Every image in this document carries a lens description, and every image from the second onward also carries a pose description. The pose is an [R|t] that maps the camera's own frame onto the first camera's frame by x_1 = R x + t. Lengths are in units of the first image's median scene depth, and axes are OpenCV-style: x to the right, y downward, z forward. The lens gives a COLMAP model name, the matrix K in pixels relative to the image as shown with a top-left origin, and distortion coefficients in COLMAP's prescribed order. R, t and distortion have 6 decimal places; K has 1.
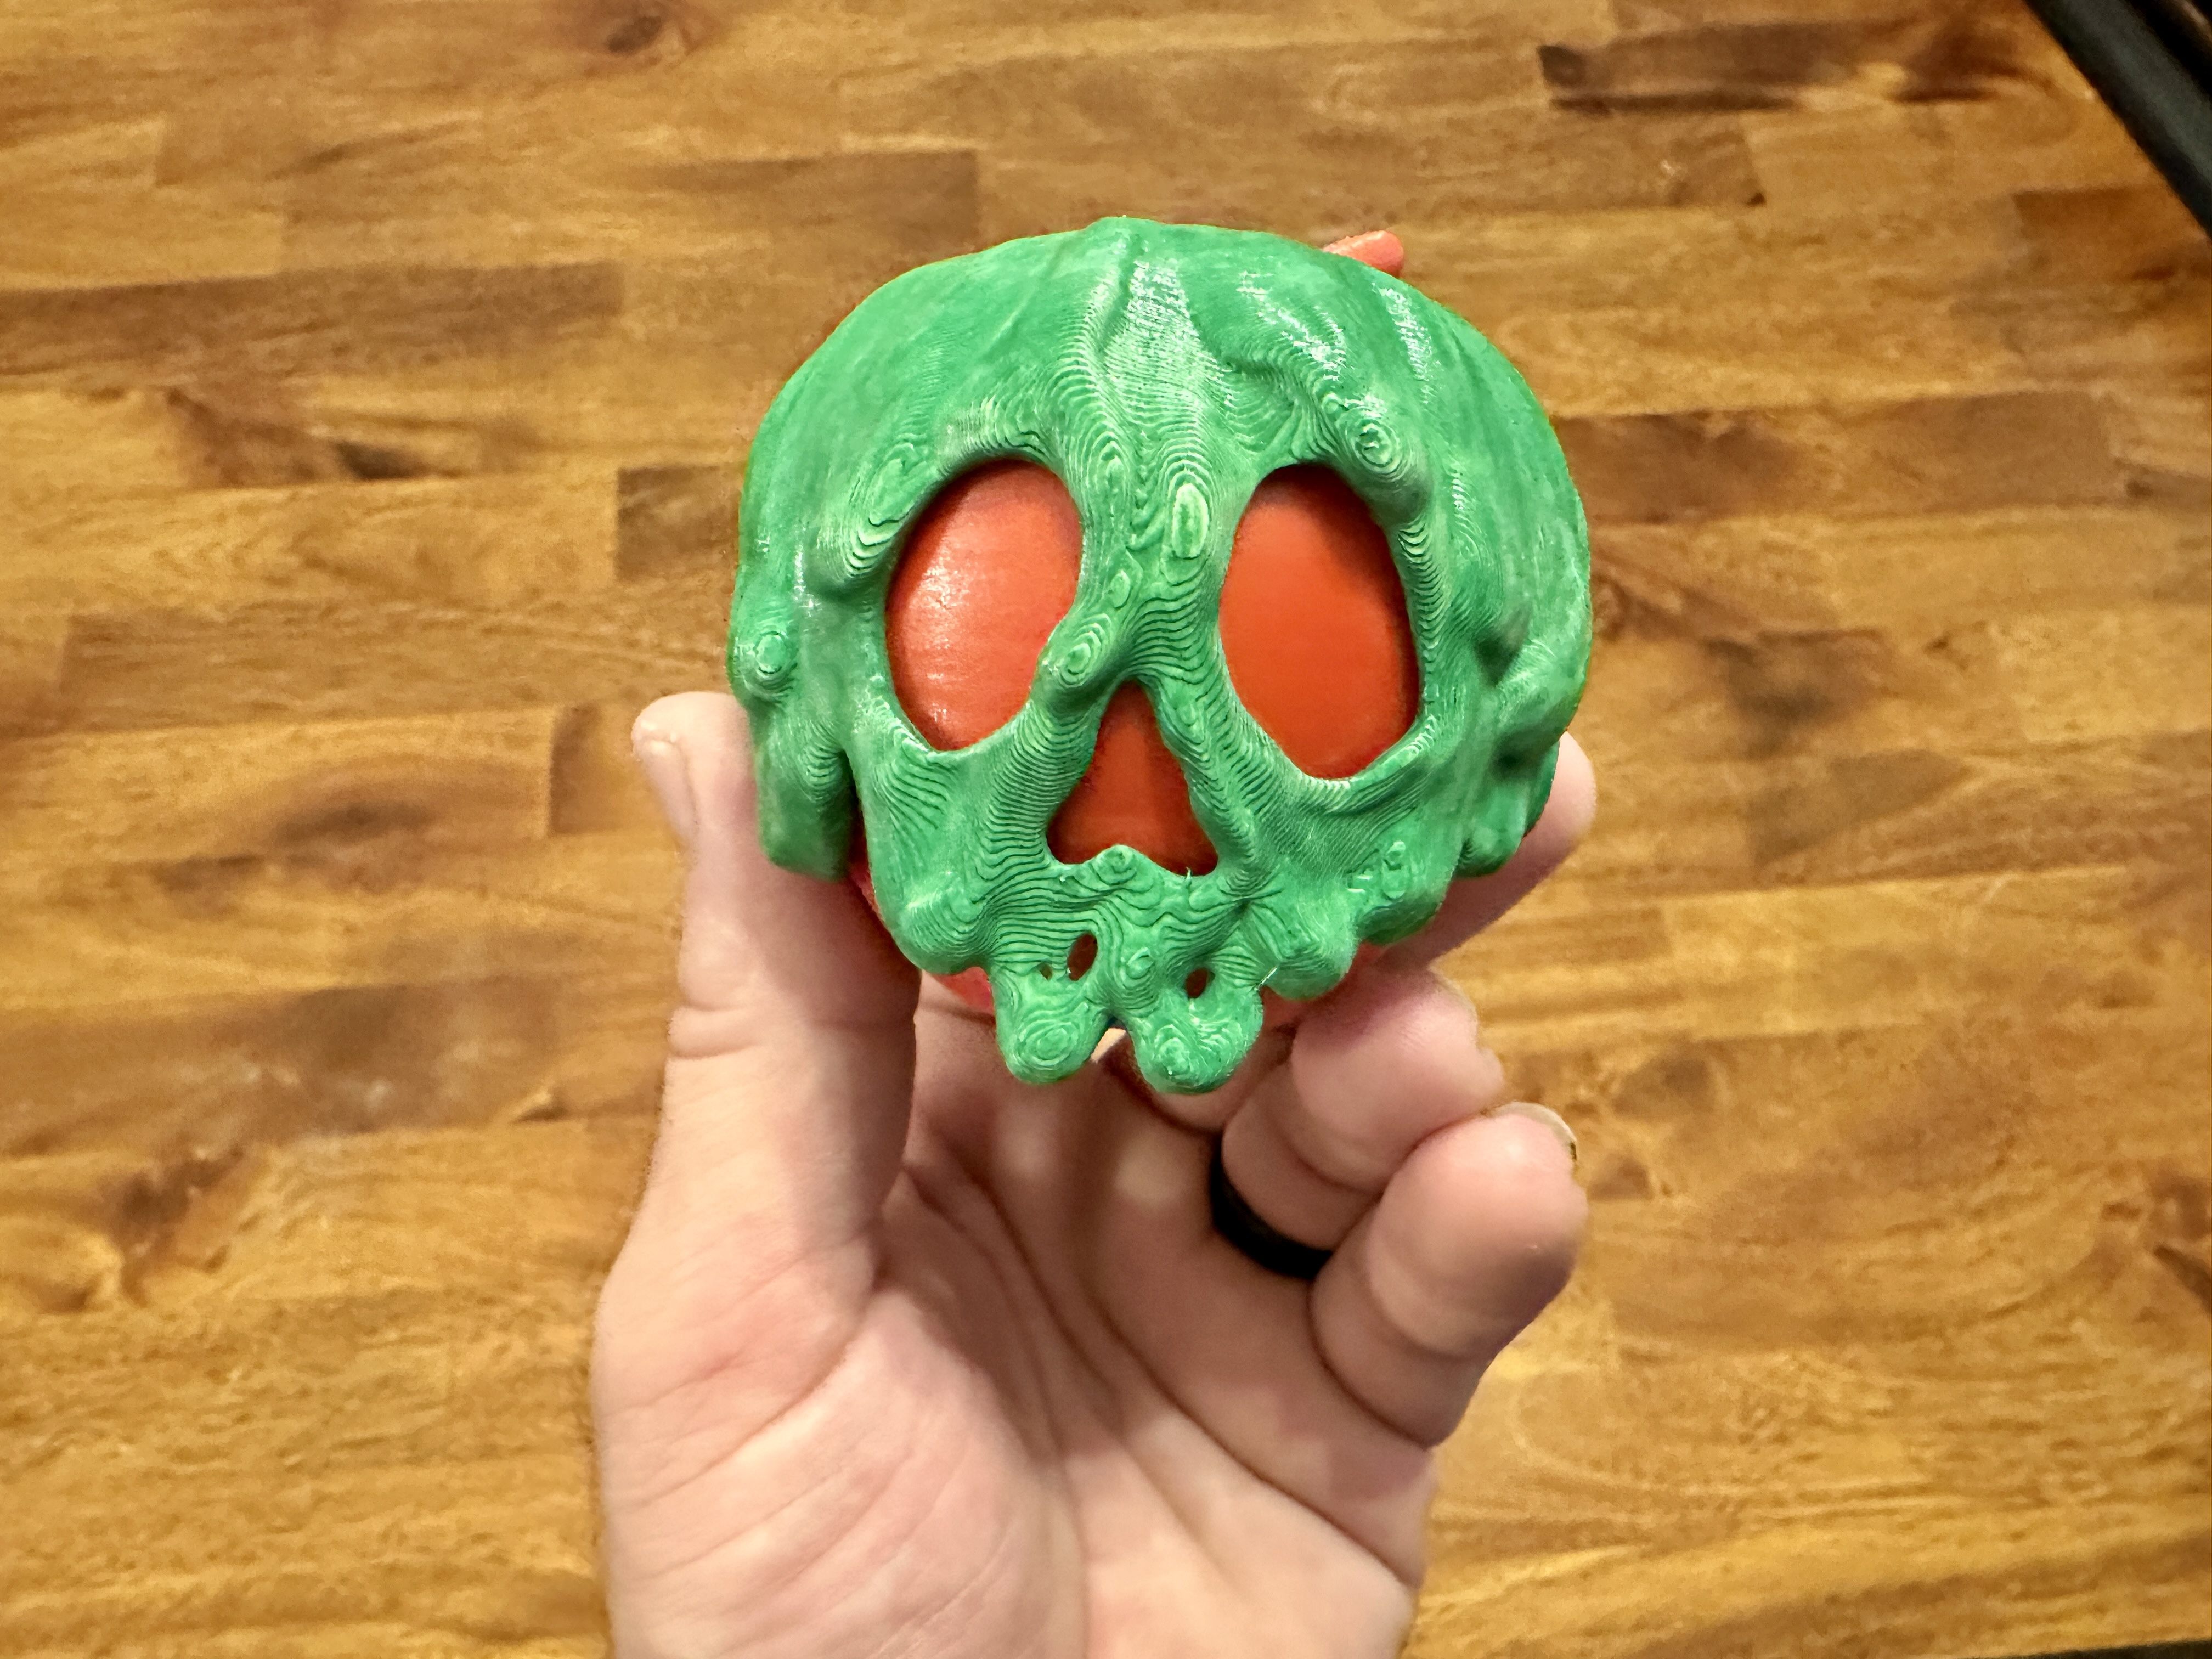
lens RADIAL K [[1588.8, 0, 1063.8], [0, 1588.8, 831.3], [0, 0, 1]] dist [0.002565, 0.001690]
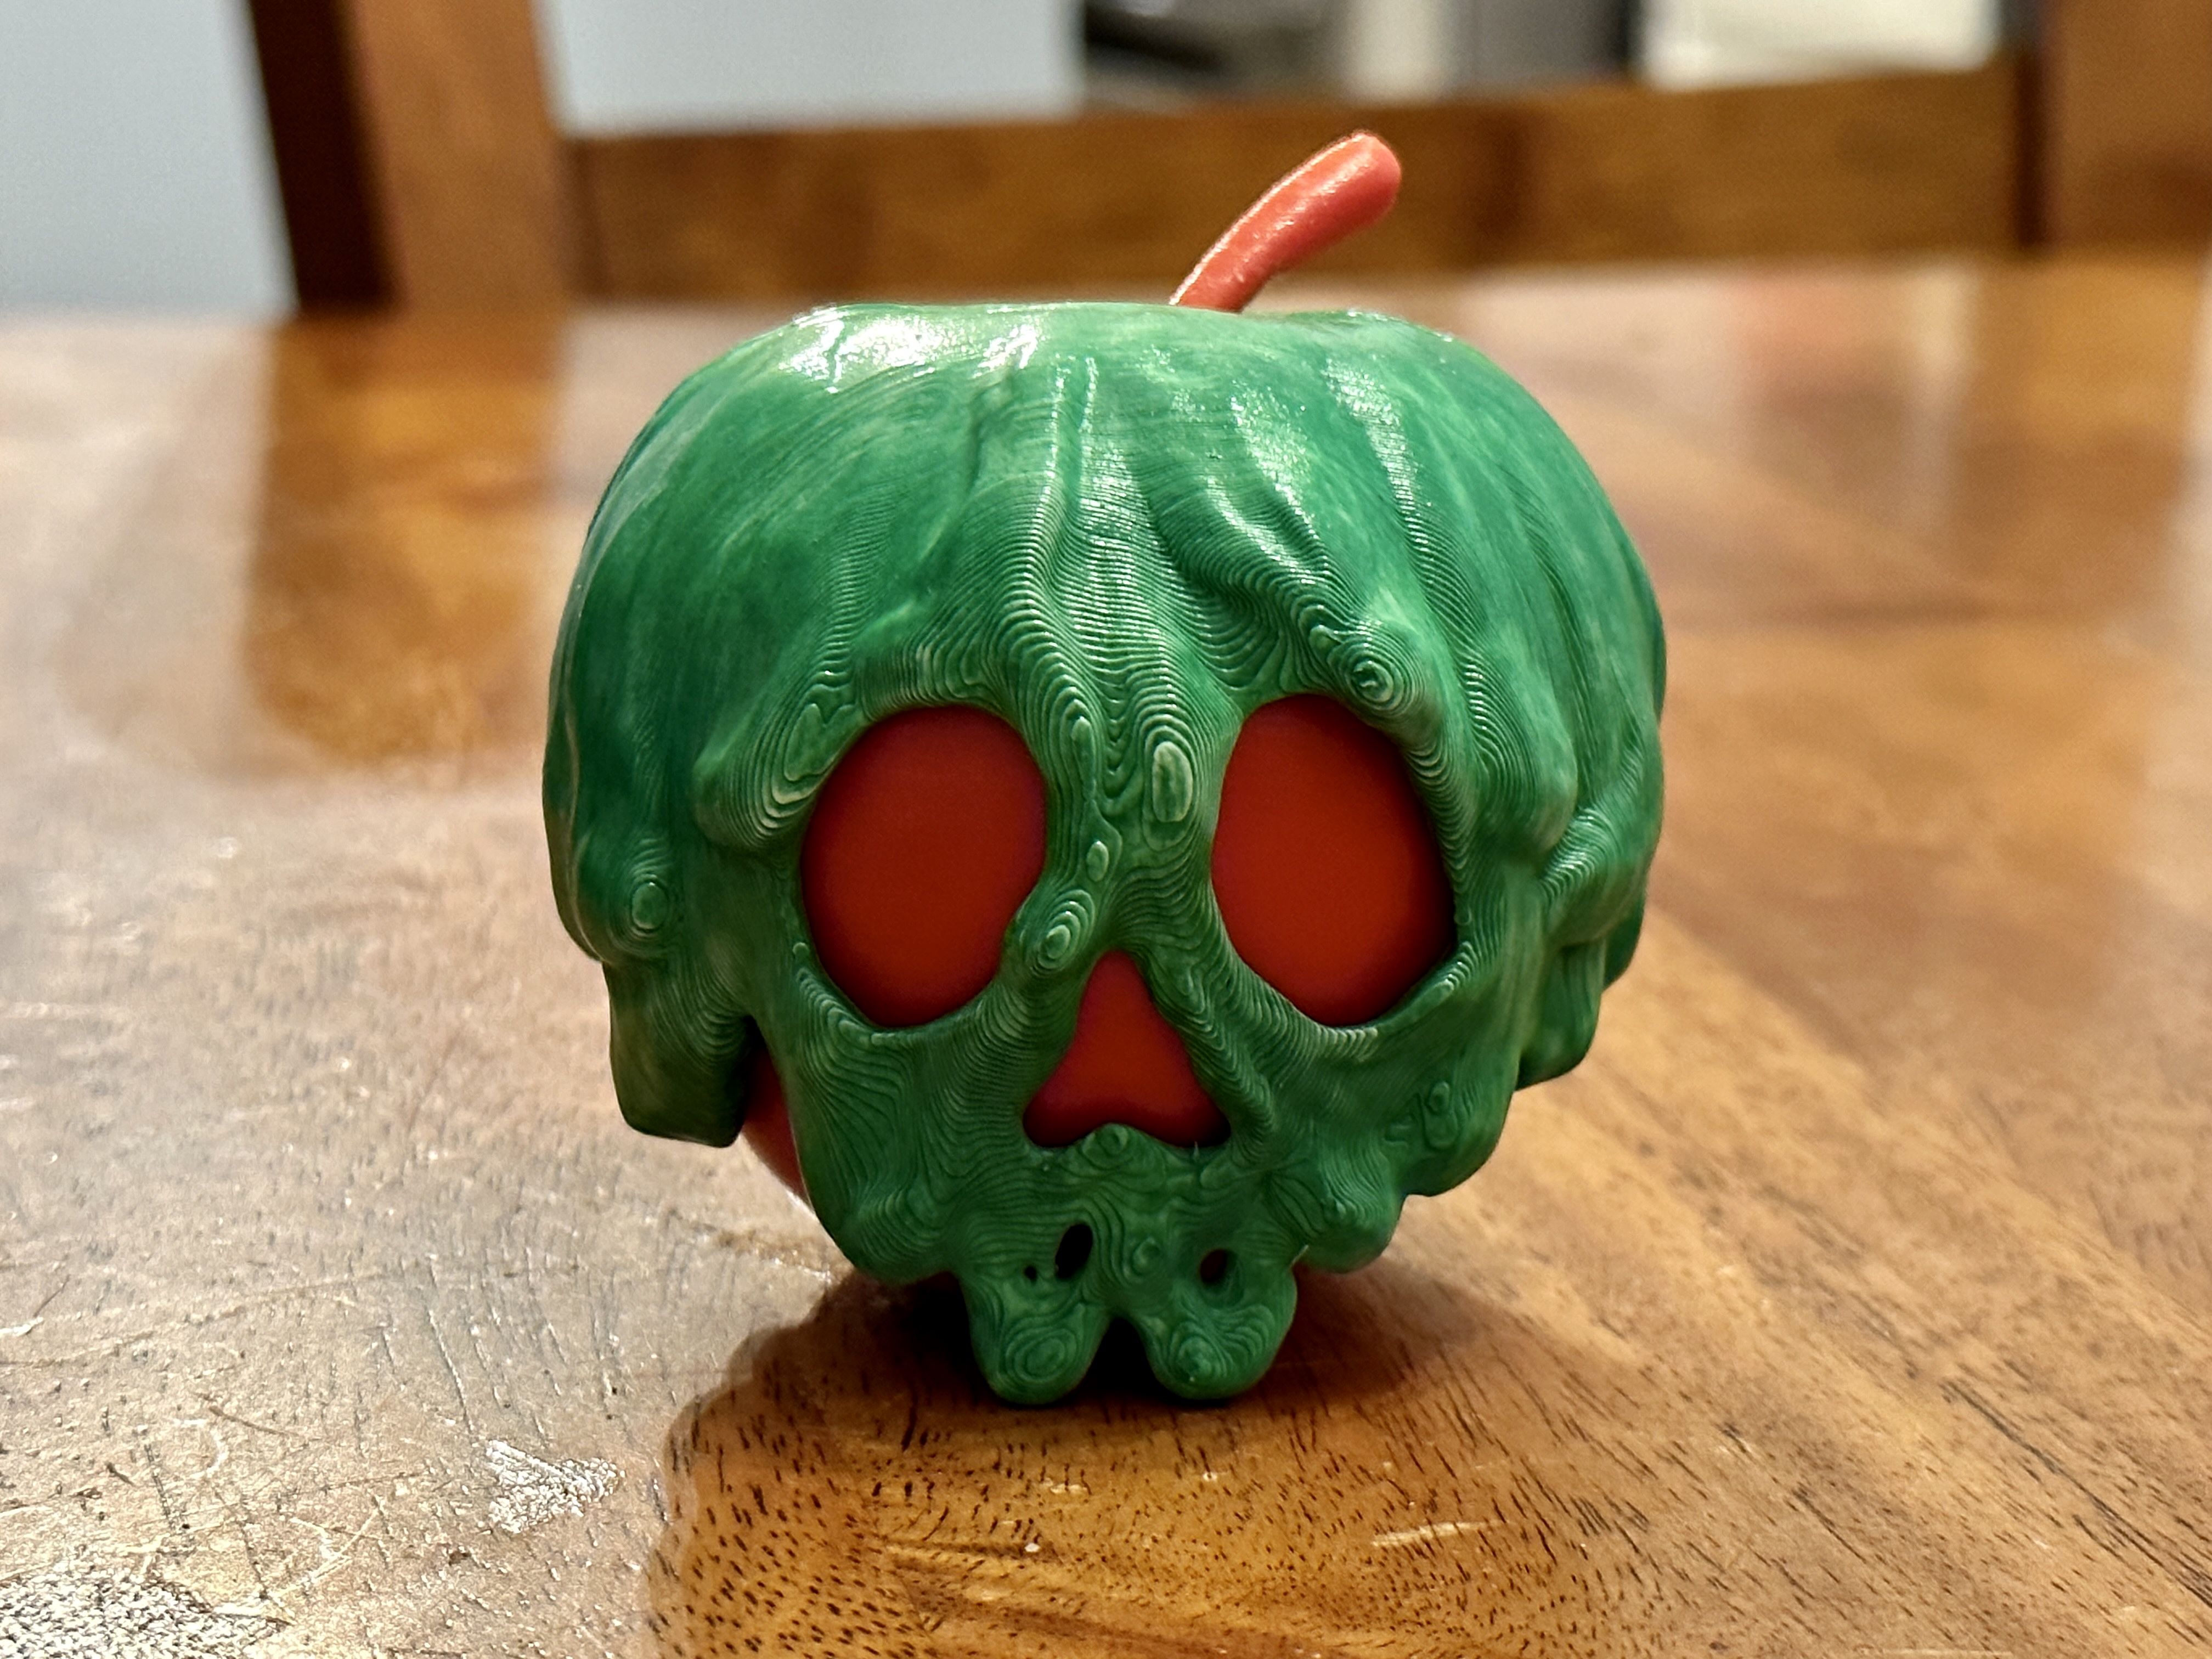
lens RADIAL K [[4551.8, 0, 1106.0], [0, 4551.8, 829.5], [0, 0, 1]] dist [-0.697569, -0.009271]
pose [[0.992524, -0.090767, 0.081594, -0.158667], [0.081825, 0.990892, 0.106947, -0.428272], [-0.090558, -0.099471, 0.990911, -1.439776]]
